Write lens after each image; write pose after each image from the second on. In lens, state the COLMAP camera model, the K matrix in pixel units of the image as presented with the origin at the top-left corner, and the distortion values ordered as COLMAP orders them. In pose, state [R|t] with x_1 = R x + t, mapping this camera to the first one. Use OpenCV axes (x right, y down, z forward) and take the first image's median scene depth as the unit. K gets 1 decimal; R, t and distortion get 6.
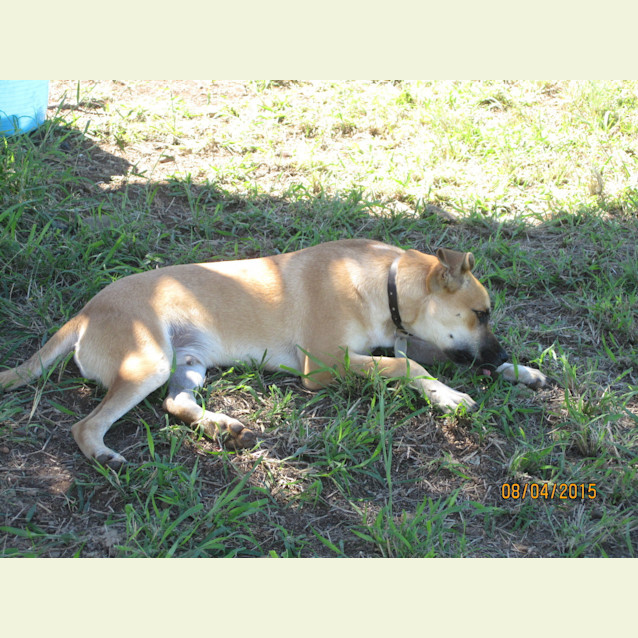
lens RADIAL K [[1519.9, 0, 319.0], [0, 1519.9, 319.0], [0, 0, 1]] dist [-0.021434, -0.052366]
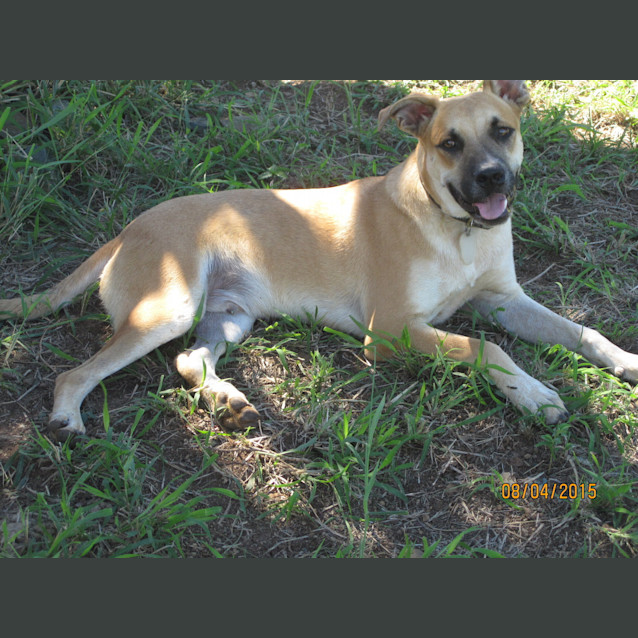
lens RADIAL K [[1519.9, 0, 319.0], [0, 1519.9, 319.0], [0, 0, 1]] dist [-0.021434, -0.052366]
pose [[0.958171, 0.109433, -0.264448, 0.182160], [-0.090095, 0.992366, 0.084219, -0.040799], [0.271646, -0.056870, 0.960716, 0.241180]]
